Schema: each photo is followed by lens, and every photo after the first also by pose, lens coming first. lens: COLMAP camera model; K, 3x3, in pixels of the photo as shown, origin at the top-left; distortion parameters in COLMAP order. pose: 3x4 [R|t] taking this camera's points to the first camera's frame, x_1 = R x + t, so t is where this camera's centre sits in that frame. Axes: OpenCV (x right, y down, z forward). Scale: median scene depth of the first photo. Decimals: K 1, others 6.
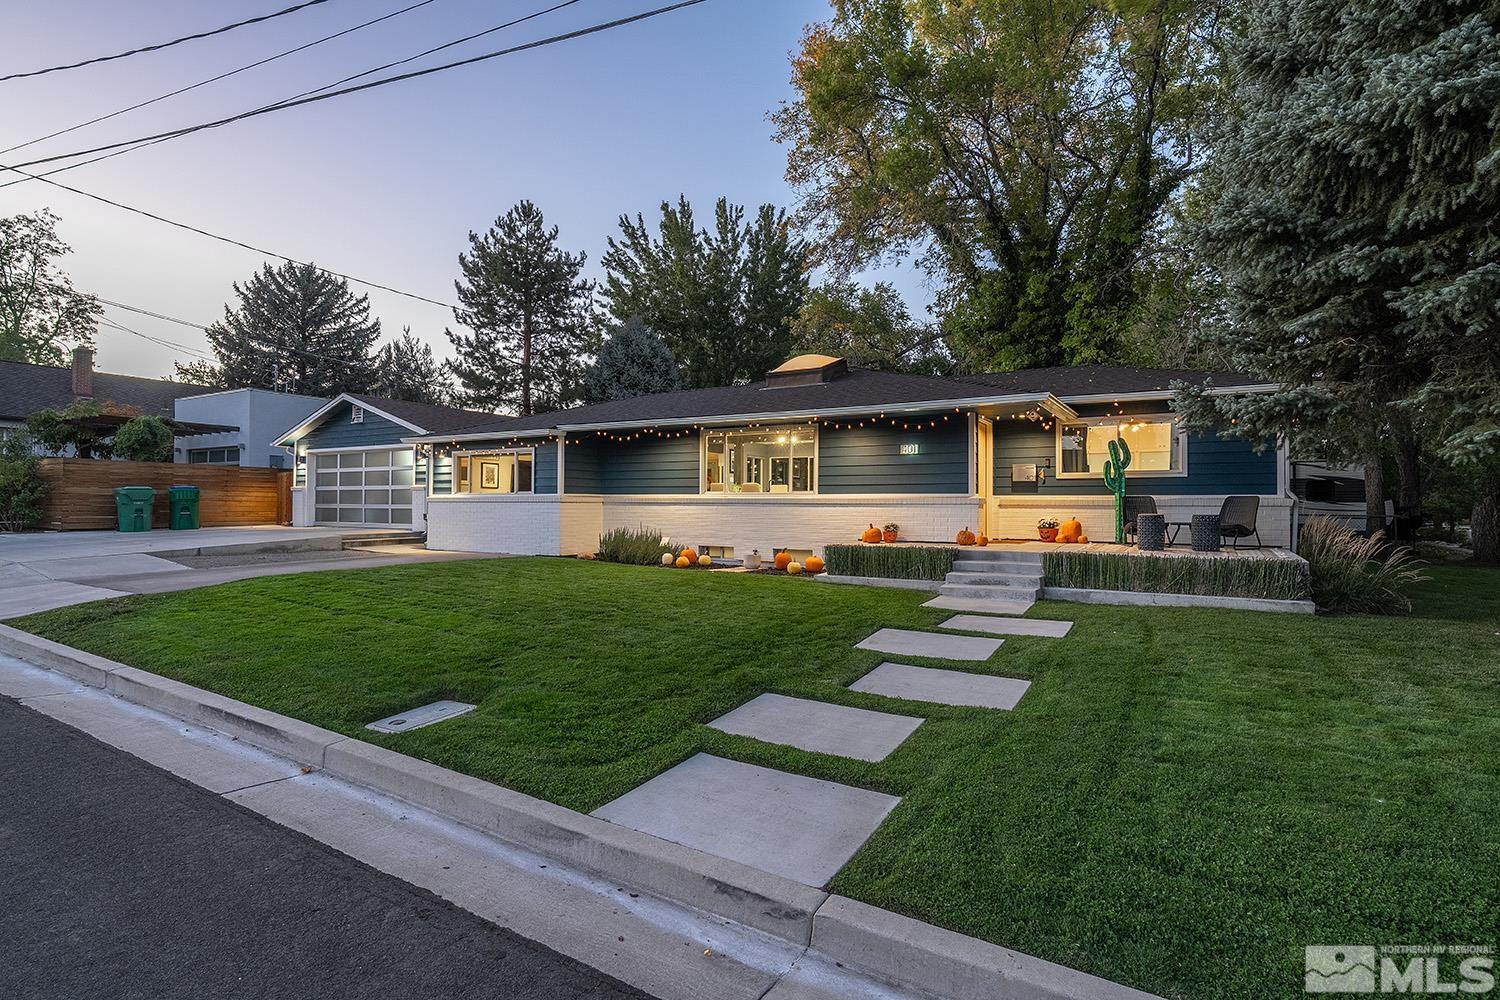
lens RADIAL K [[712.8, 0, 750.0], [0, 712.8, 500.0], [0, 0, 1]] dist [0.000383, -0.000570]
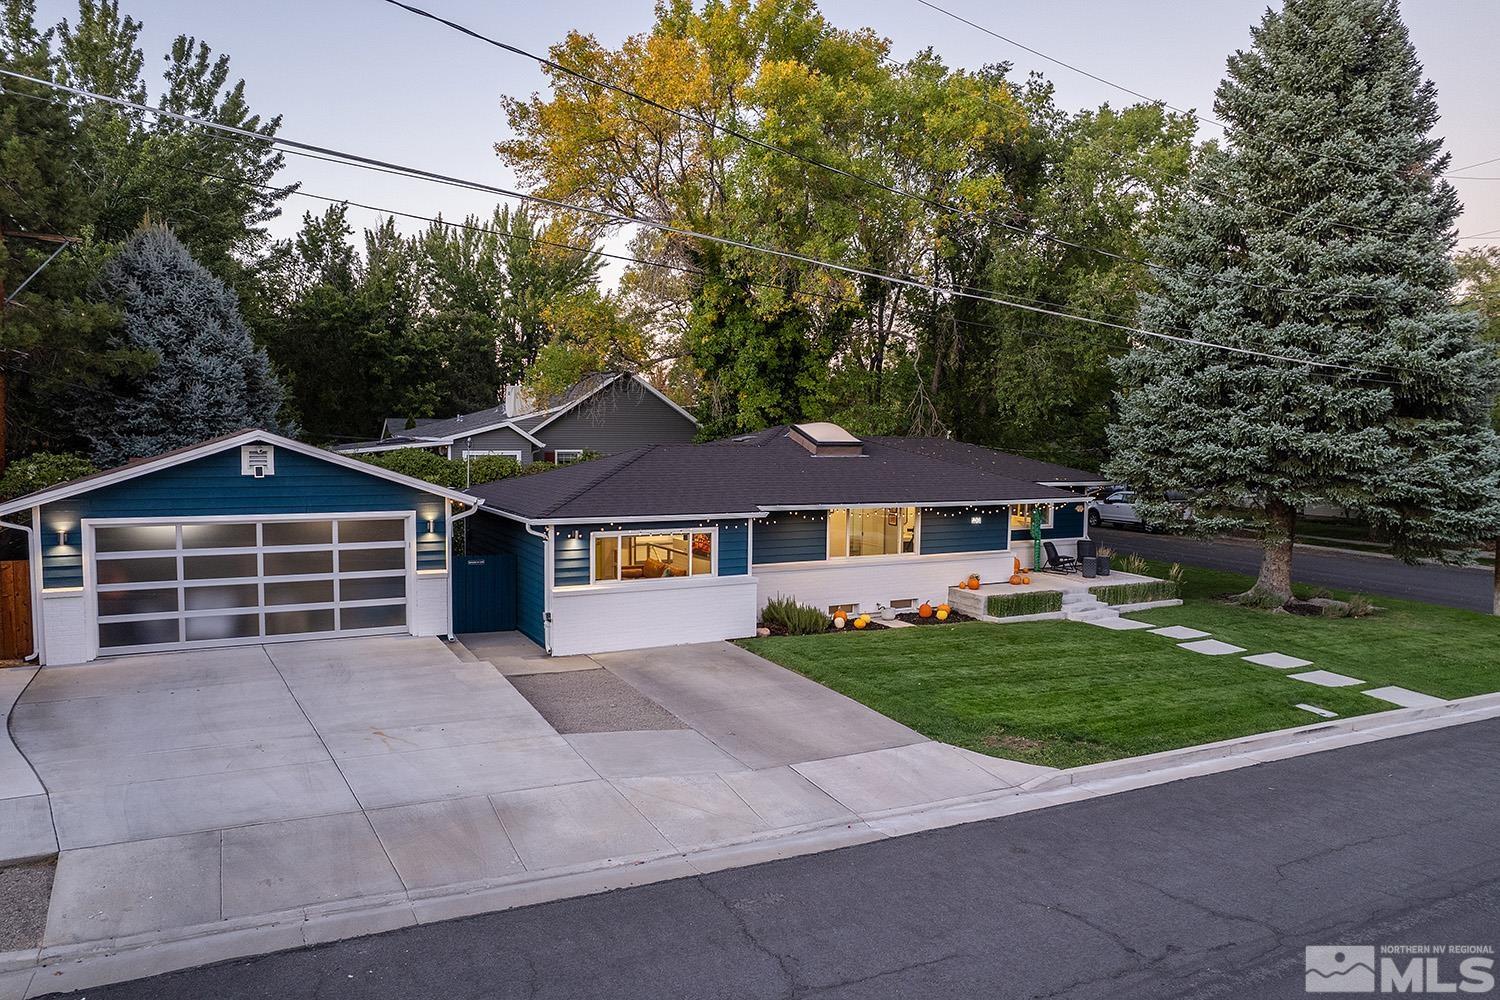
lens RADIAL K [[928.0, 0, 750.0], [0, 928.0, 500.0], [0, 0, 1]] dist [-0.072729, 0.071344]
pose [[0.547231, -0.060075, 0.834823, -1.357604], [-0.014490, 0.996591, 0.081214, -0.219721], [-0.836856, -0.056539, 0.544496, 0.302885]]
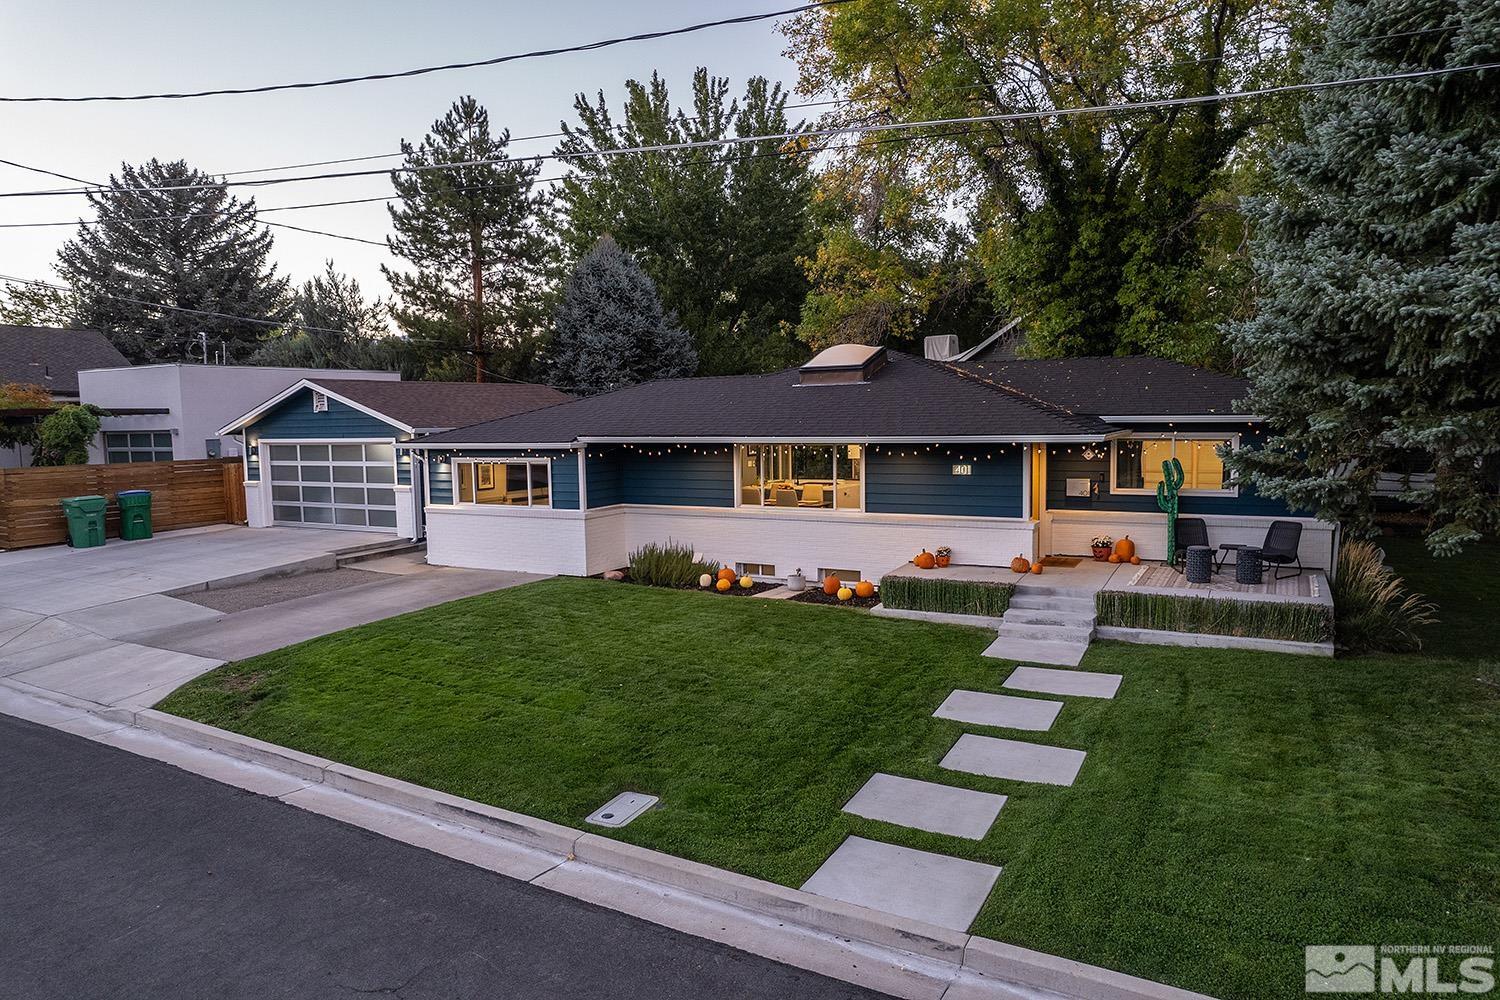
lens RADIAL K [[928.0, 0, 750.0], [0, 928.0, 500.0], [0, 0, 1]] dist [-0.072729, 0.071344]
pose [[0.999160, -0.027409, 0.030464, -0.087009], [0.024295, 0.994864, 0.098261, -0.135927], [-0.033001, -0.097438, 0.994694, -0.201505]]
